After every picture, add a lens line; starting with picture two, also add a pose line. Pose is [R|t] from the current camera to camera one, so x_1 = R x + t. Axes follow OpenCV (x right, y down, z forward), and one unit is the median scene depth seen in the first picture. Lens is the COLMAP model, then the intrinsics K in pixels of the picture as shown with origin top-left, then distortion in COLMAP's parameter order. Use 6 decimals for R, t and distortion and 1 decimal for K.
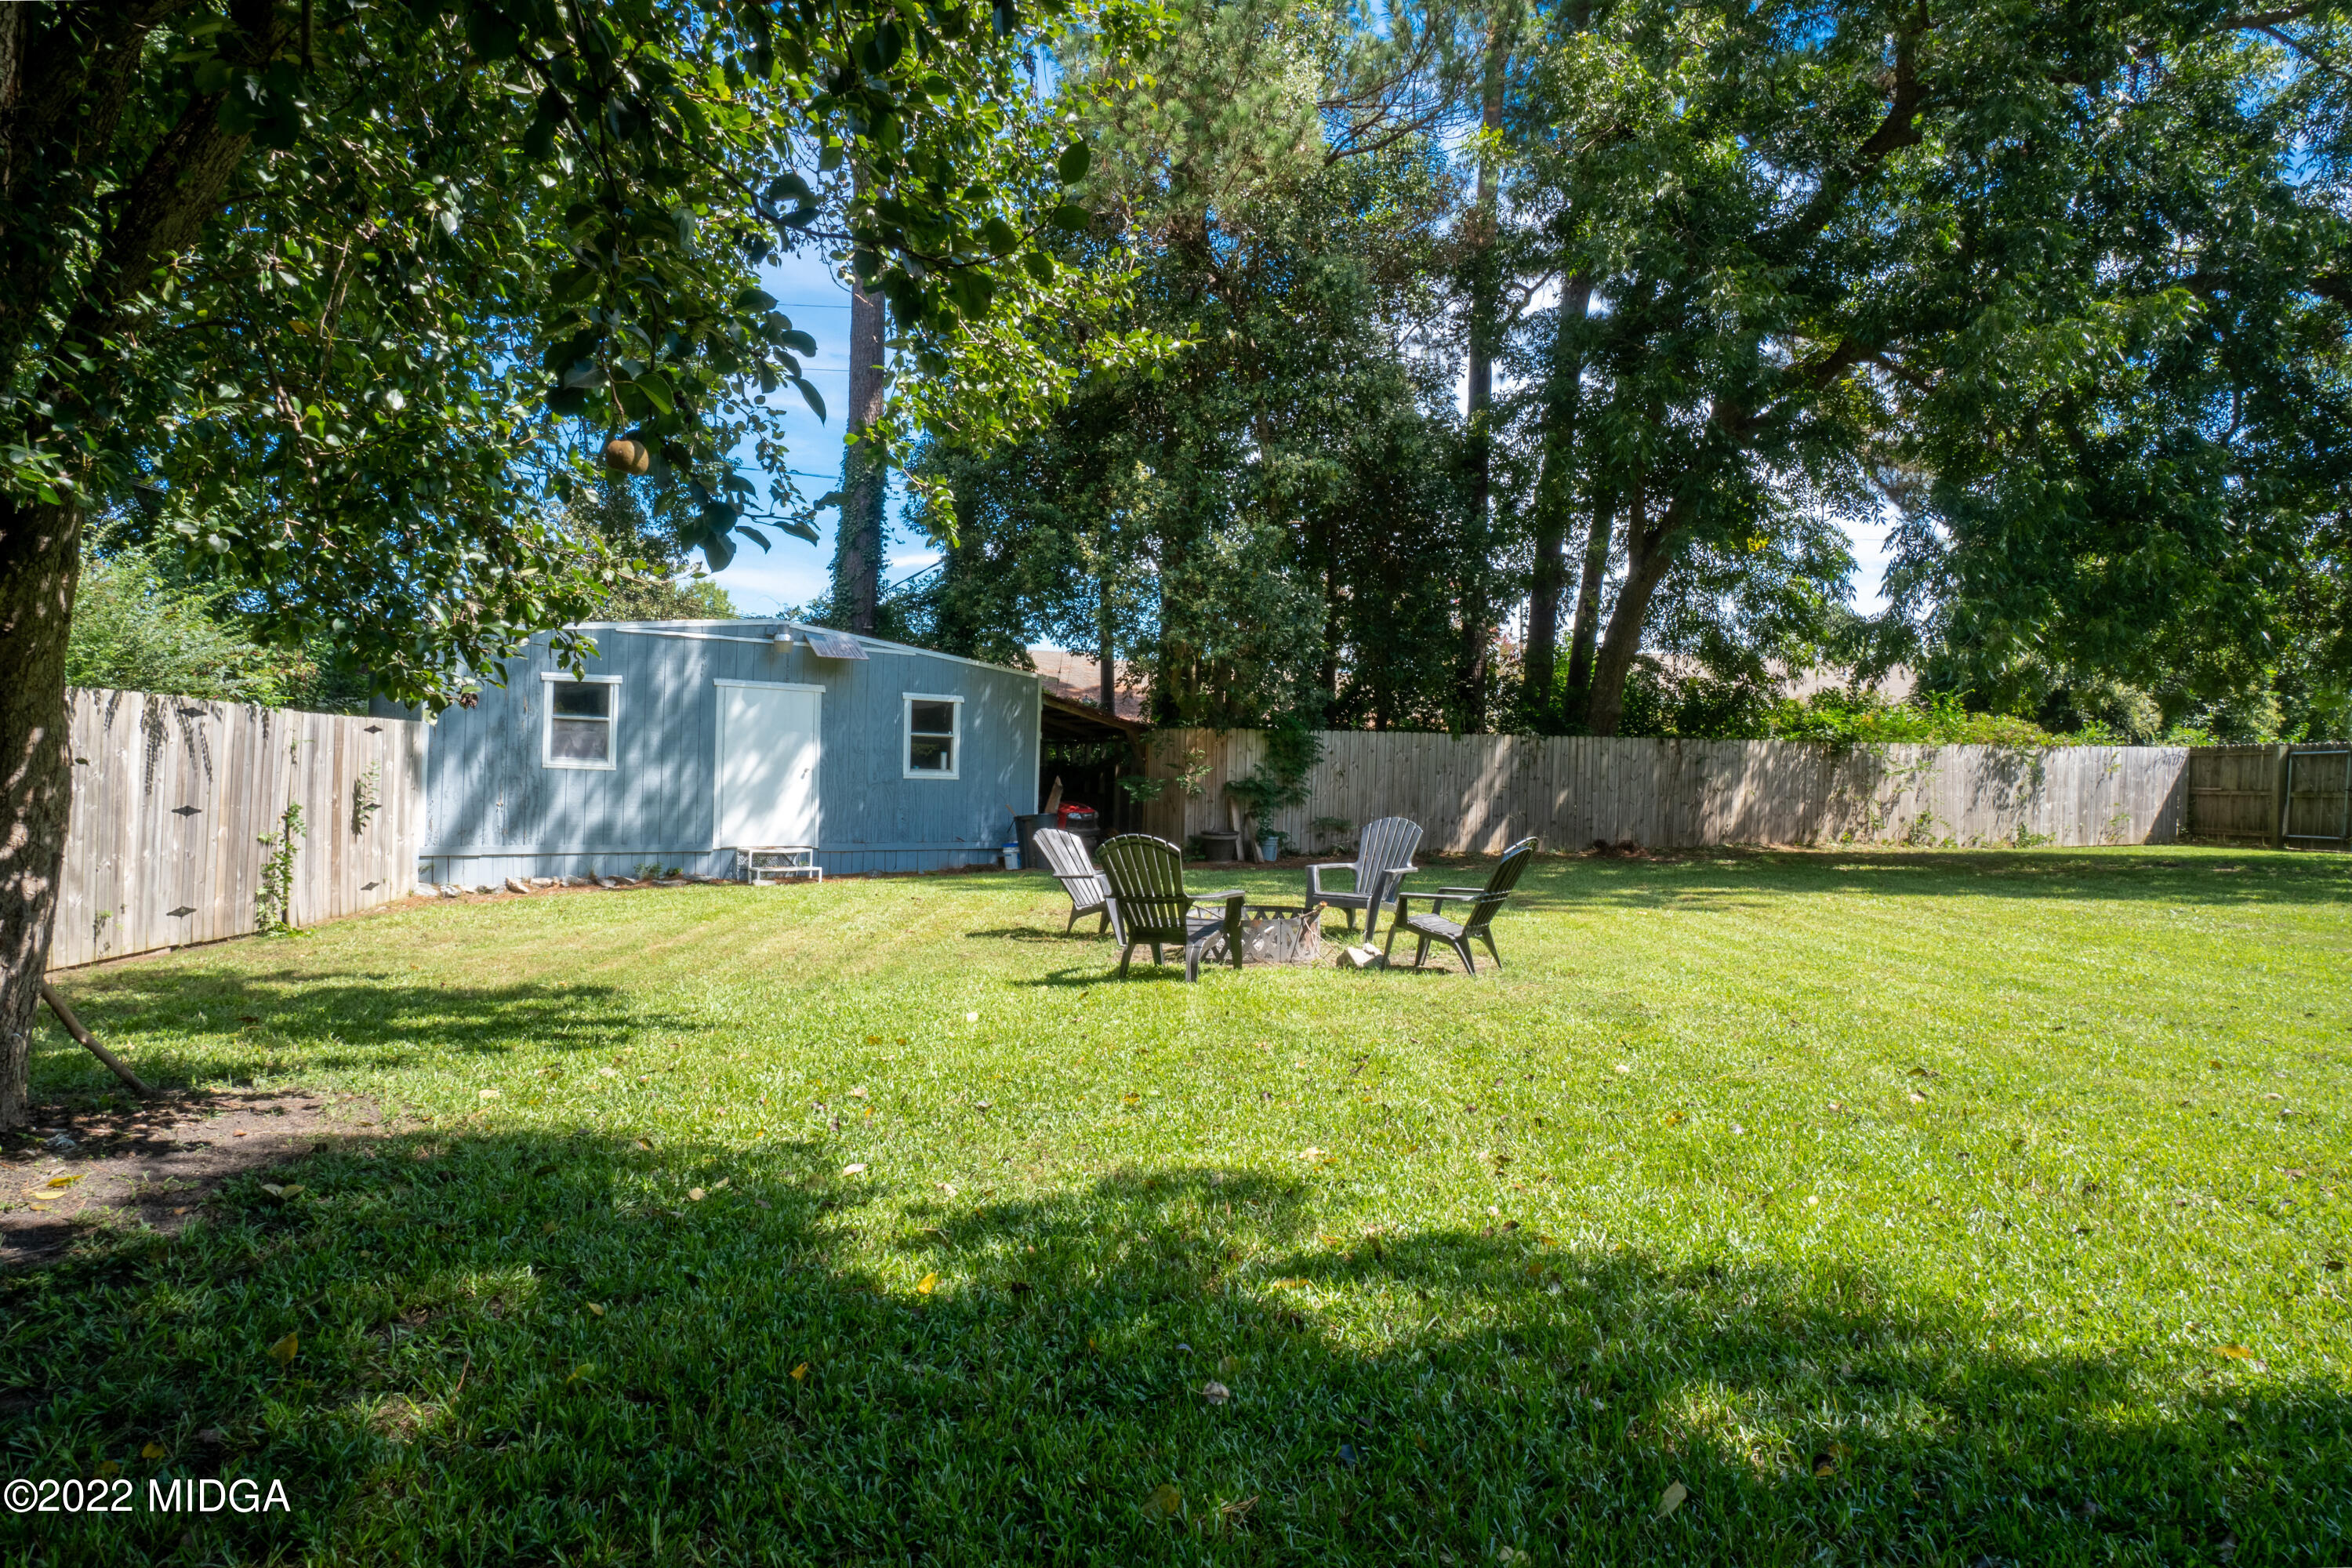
lens RADIAL K [[1485.5, 0, 1171.5], [0, 1485.5, 781.3], [0, 0, 1]] dist [-0.020718, 0.021792]
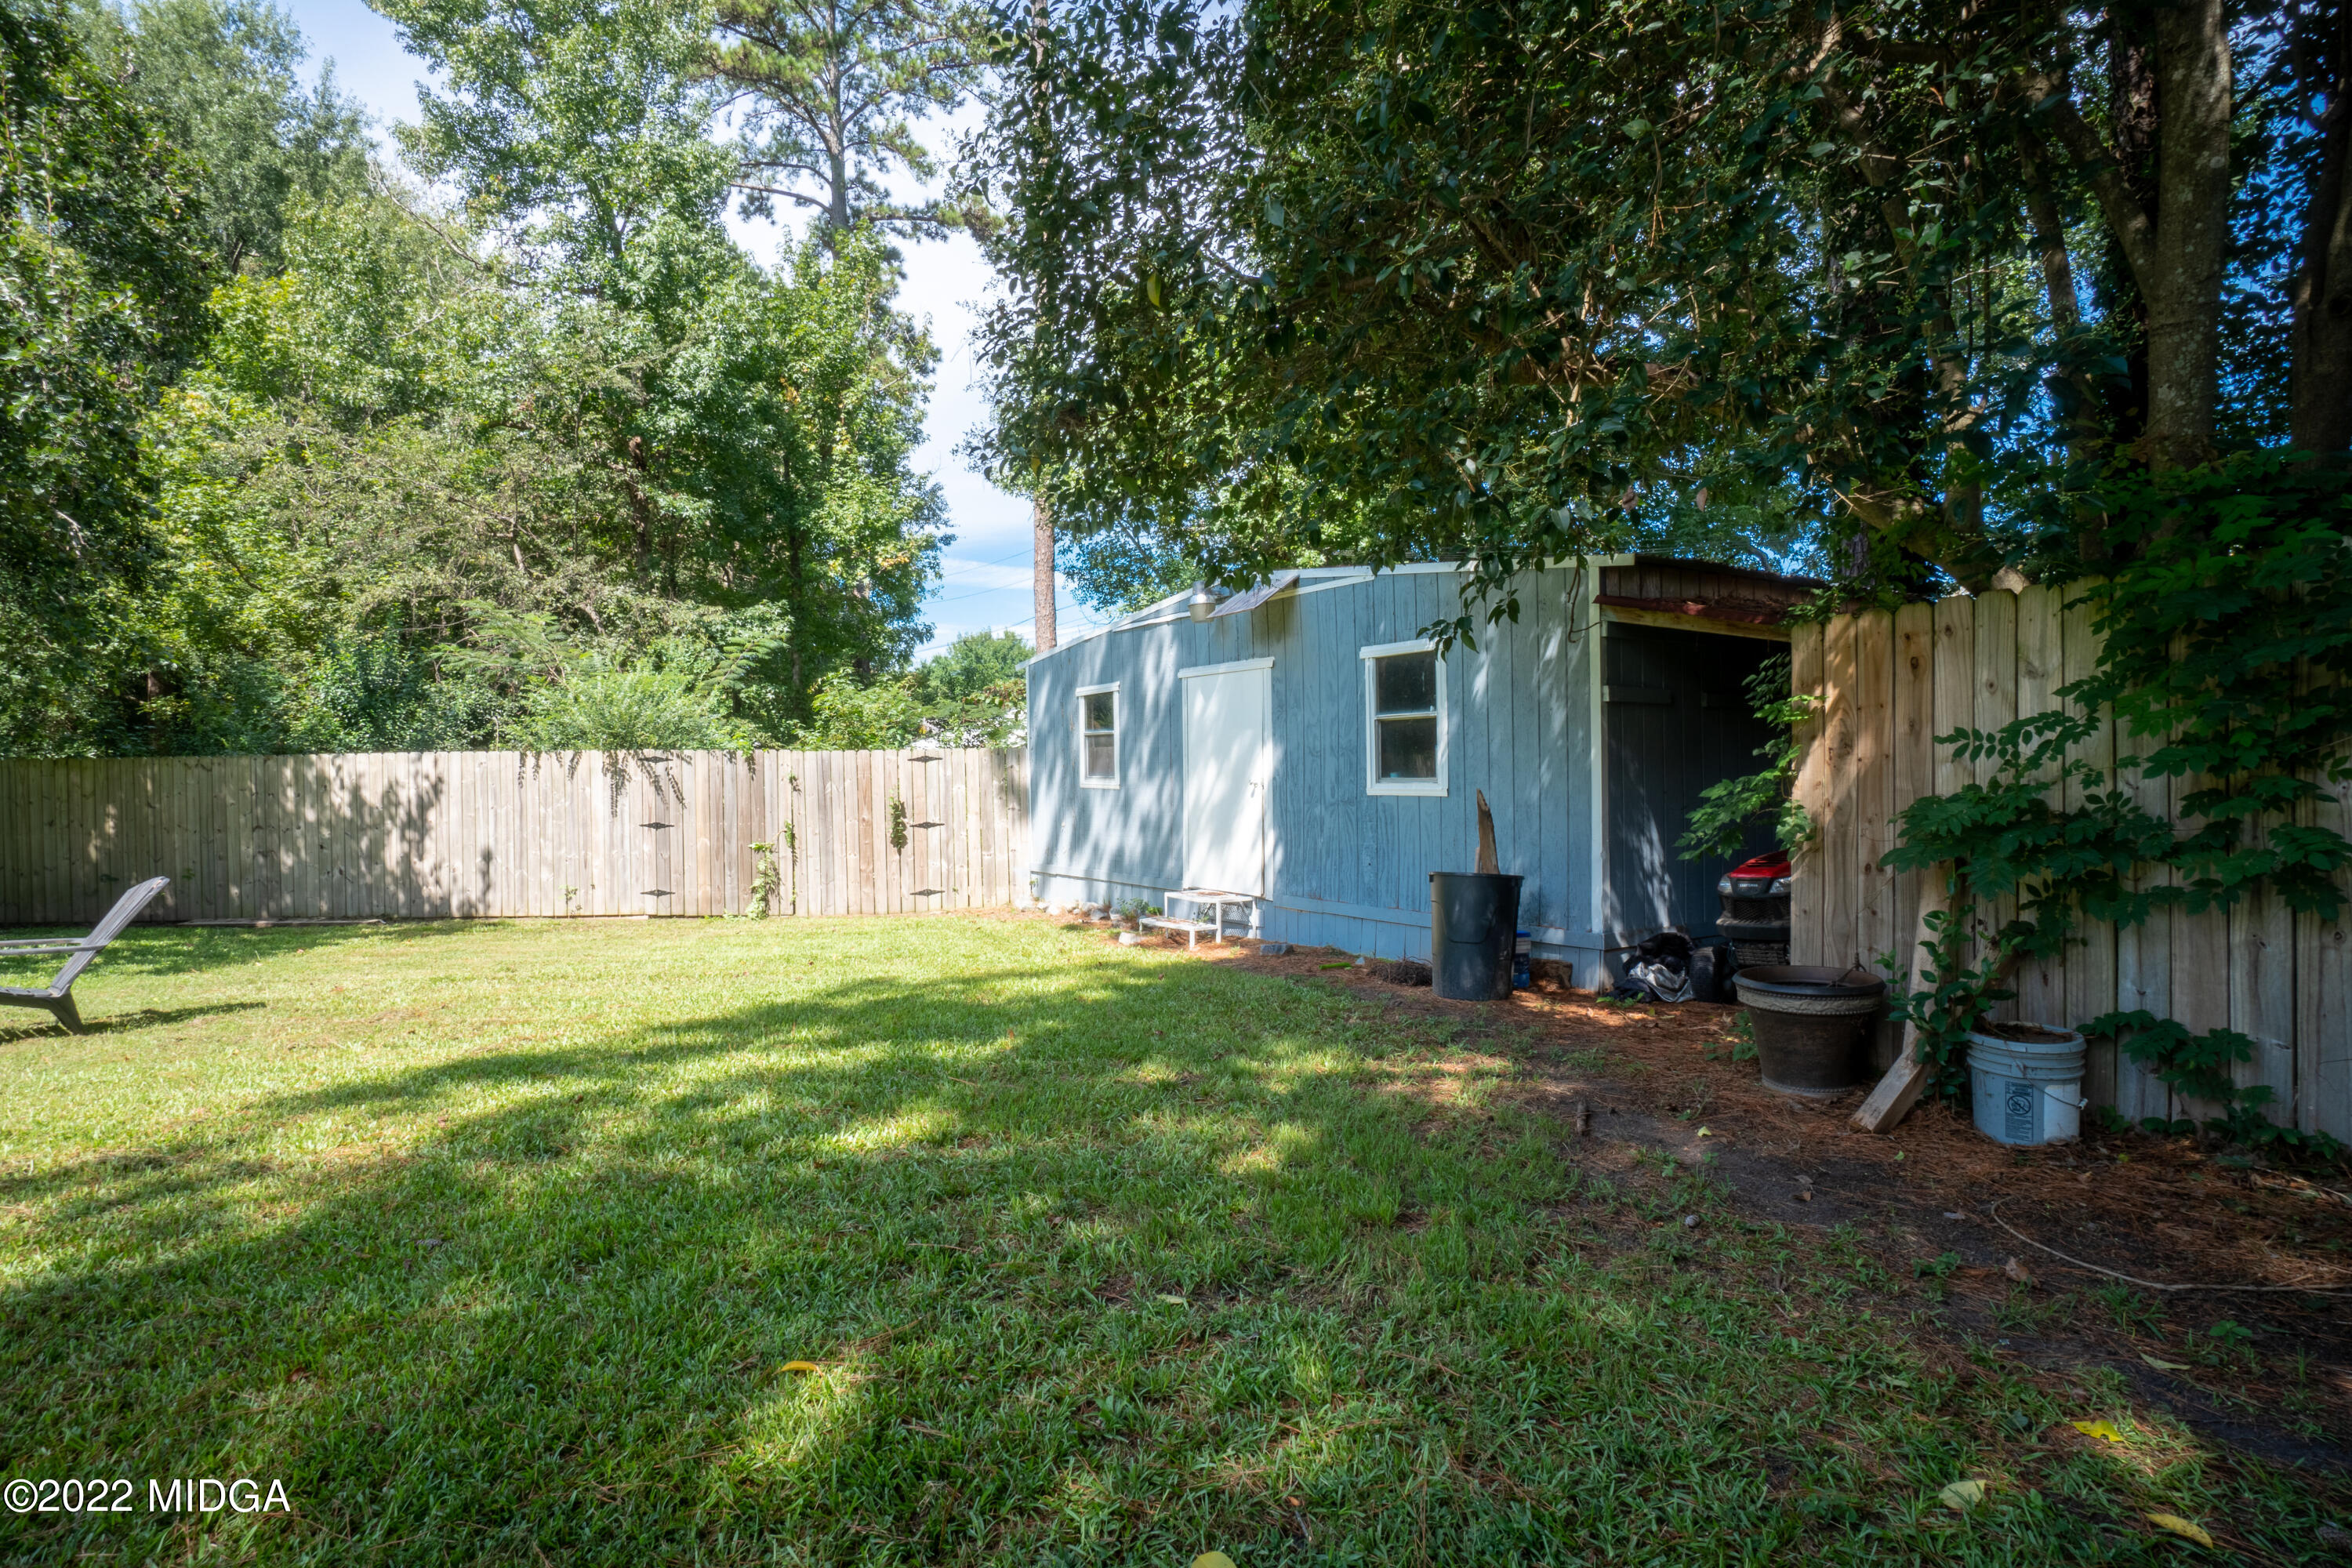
lens RADIAL K [[1148.4, 0, 1165.1], [0, 1148.4, 780.4], [0, 0, 1]] dist [-0.065762, 0.032576]
pose [[-0.087400, -0.014902, -0.996062, 0.221744], [0.010336, 0.999821, -0.015865, -0.001432], [0.996120, -0.011682, -0.087230, 0.798295]]
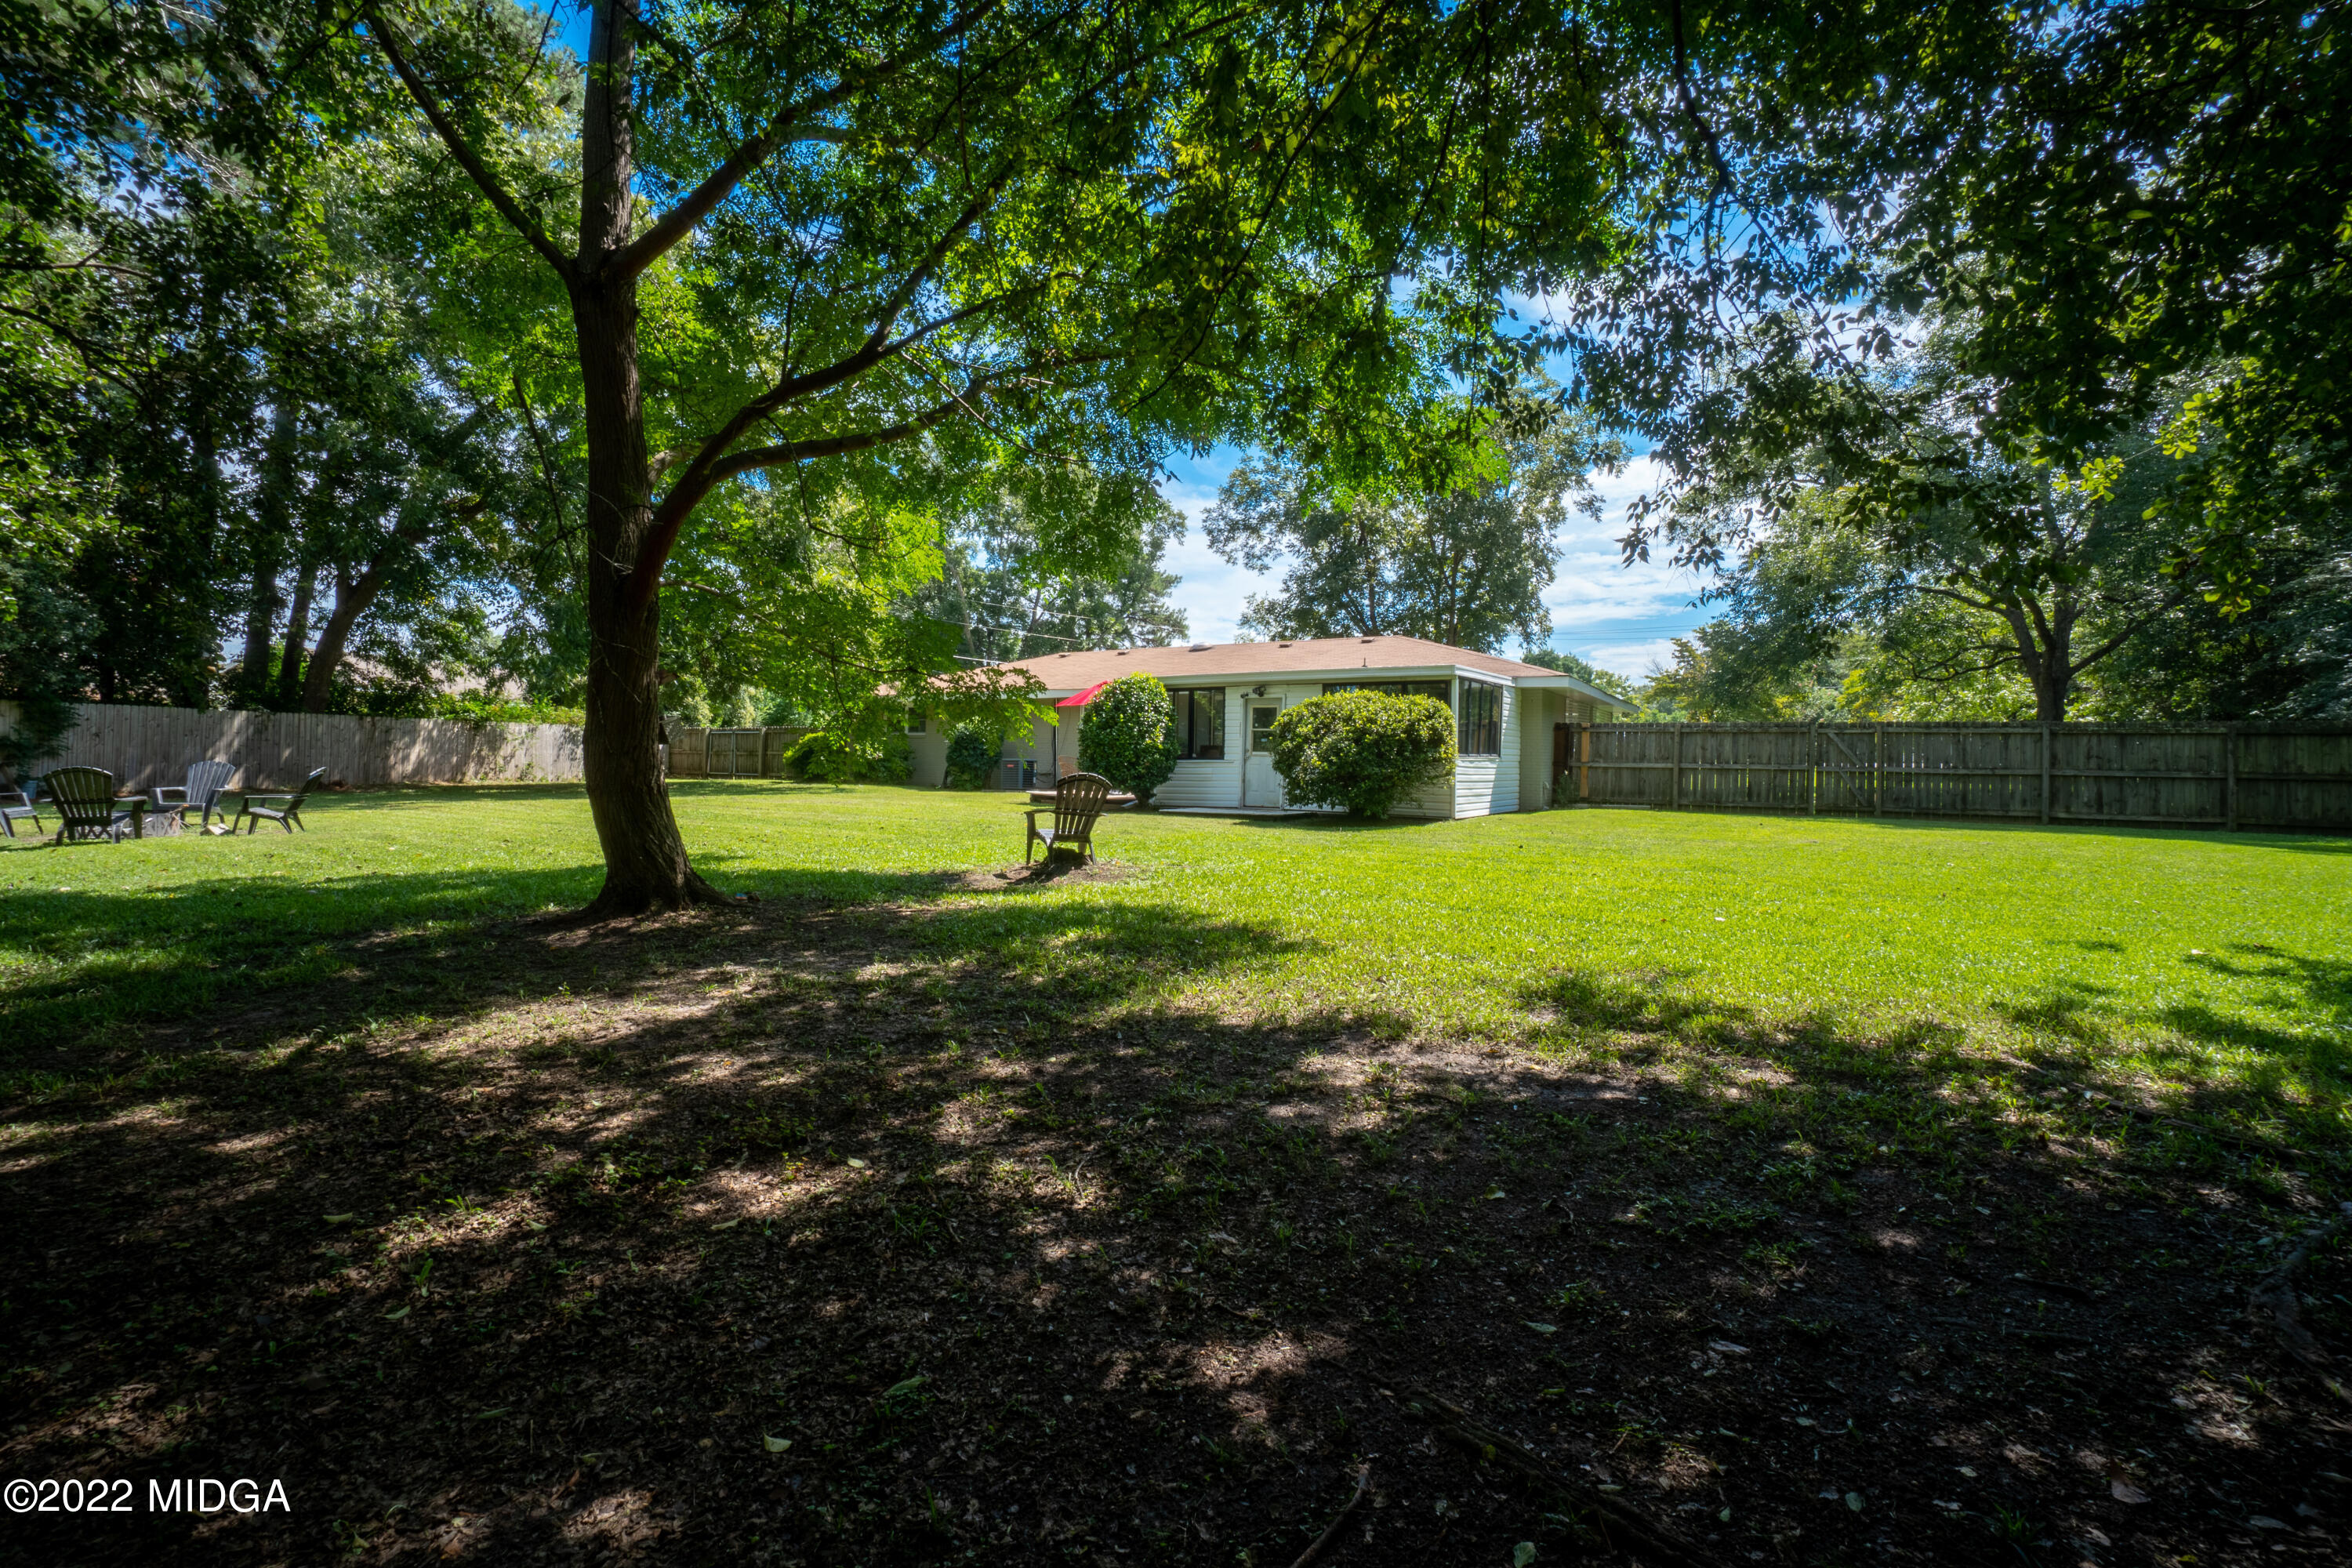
lens RADIAL K [[1051.1, 0, 1152.3], [0, 1051.1, 770.3], [0, 0, 1]] dist [-0.054206, 0.017582]
pose [[0.539317, -0.010677, 0.842035, -0.135107], [-0.007889, 0.999812, 0.017731, 0.003123], [-0.842066, -0.016206, 0.539131, -0.305308]]
